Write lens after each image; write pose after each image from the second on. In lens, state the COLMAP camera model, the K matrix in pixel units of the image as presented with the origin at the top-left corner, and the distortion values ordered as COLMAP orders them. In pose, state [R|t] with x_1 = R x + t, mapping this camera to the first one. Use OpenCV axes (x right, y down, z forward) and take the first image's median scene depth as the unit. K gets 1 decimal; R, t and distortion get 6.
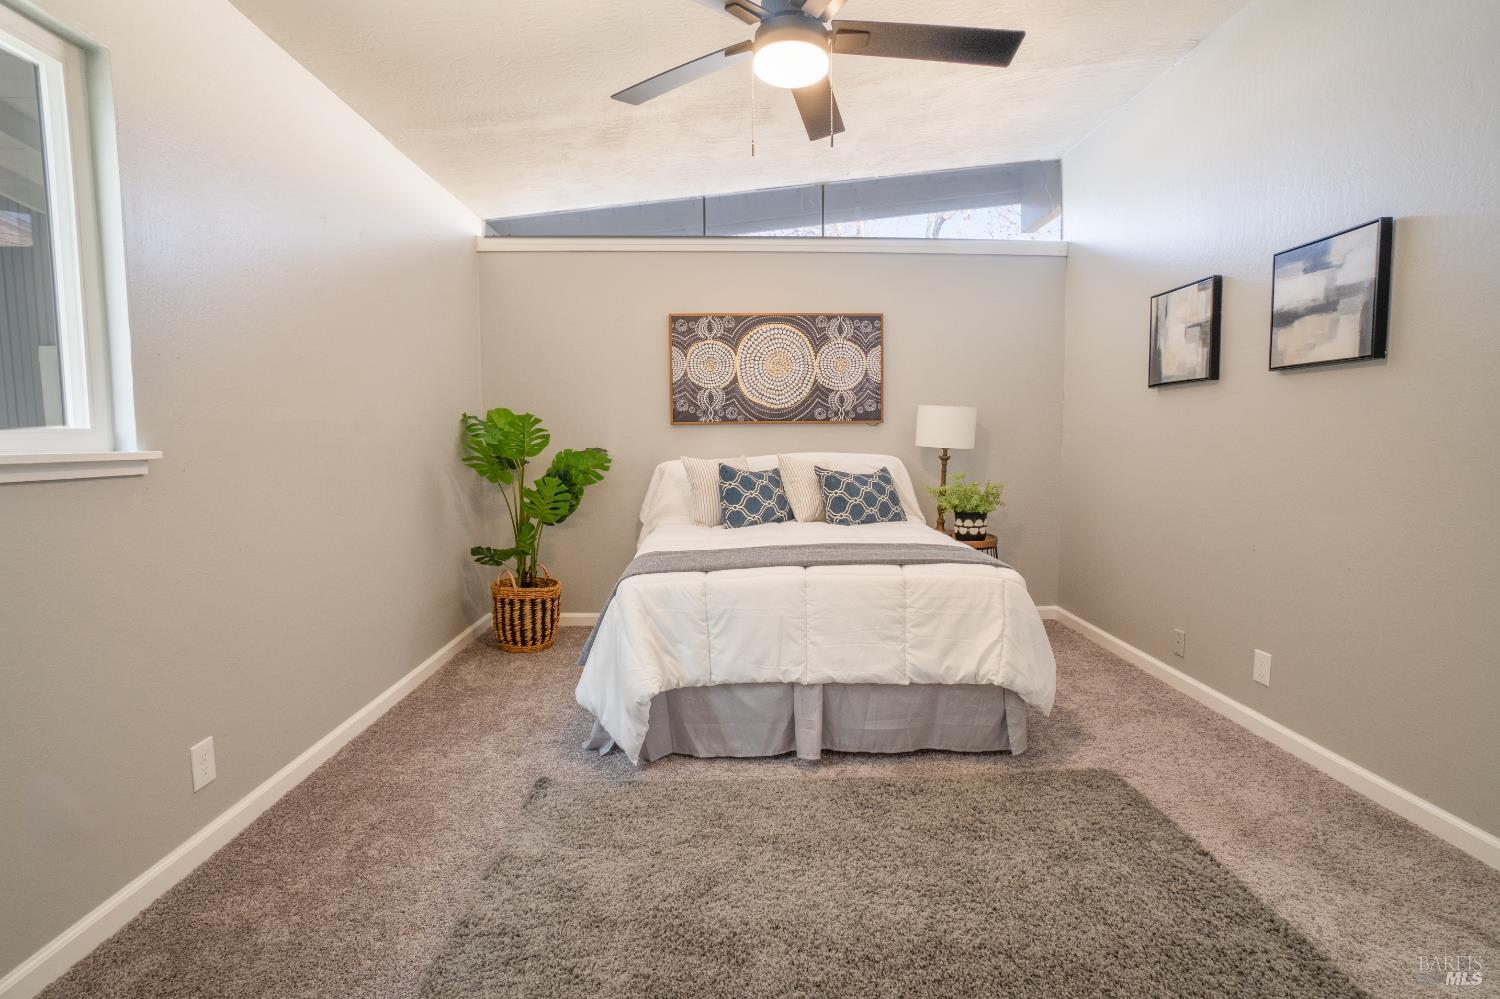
lens RADIAL K [[673.8, 0, 745.4], [0, 673.8, 498.7], [0, 0, 1]] dist [-0.067628, 0.023652]
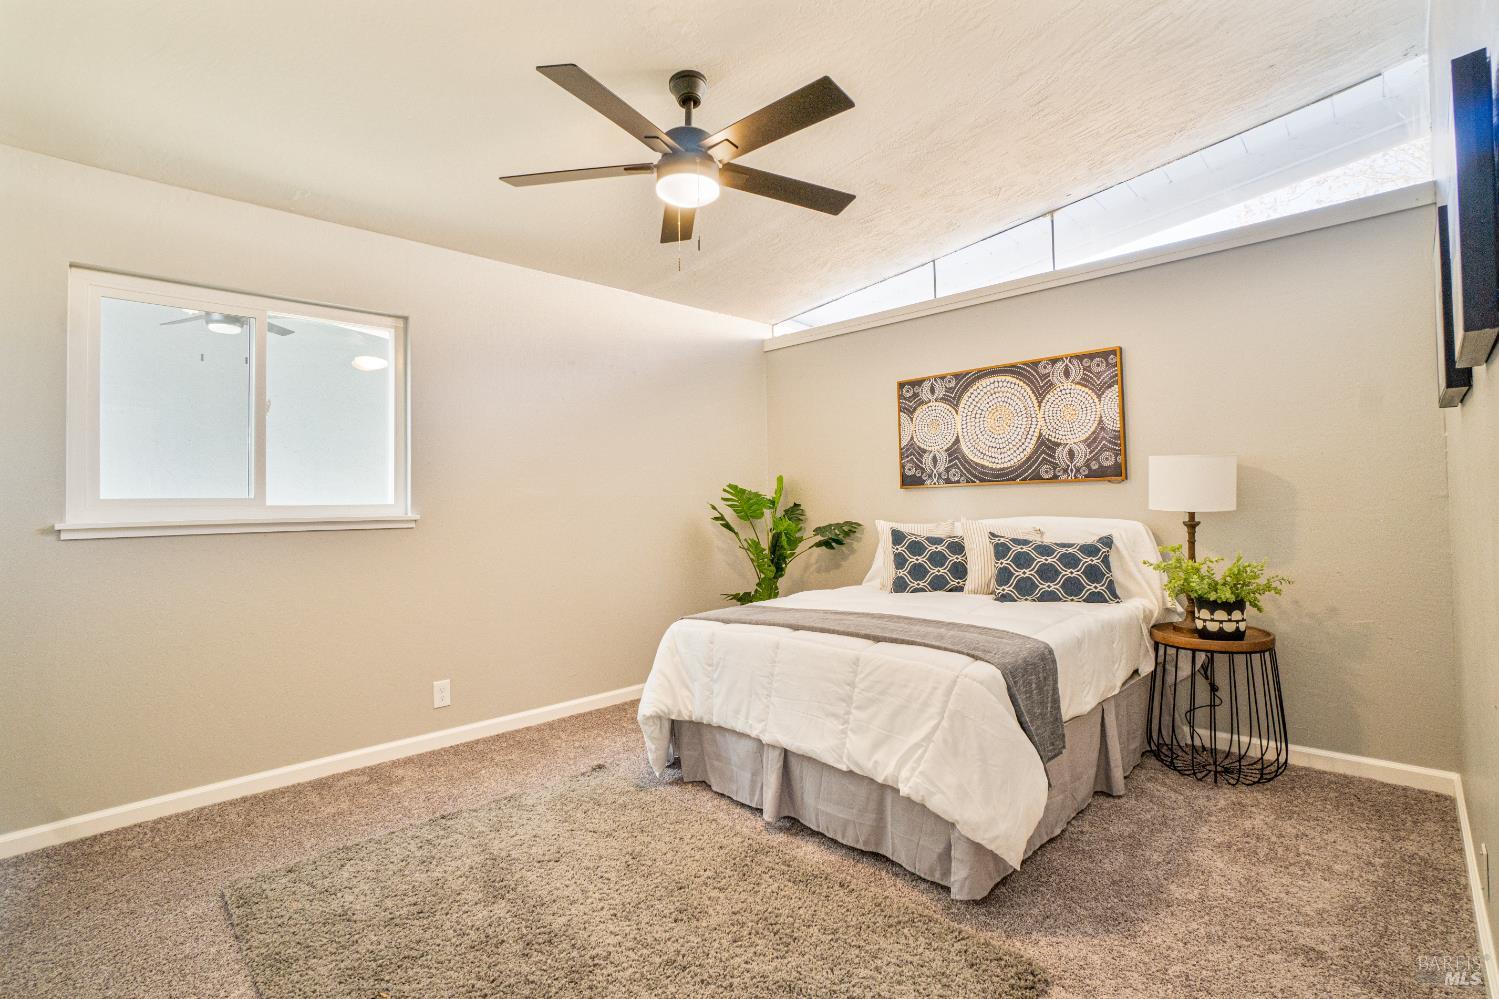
lens RADIAL K [[673.3, 0, 744.9], [0, 673.3, 498.7], [0, 0, 1]] dist [-0.067628, 0.023652]
pose [[0.701460, -0.015605, -0.712538, 0.452060], [-0.048814, 0.996361, -0.069876, -0.013121], [0.711036, 0.083797, 0.698145, 0.130655]]
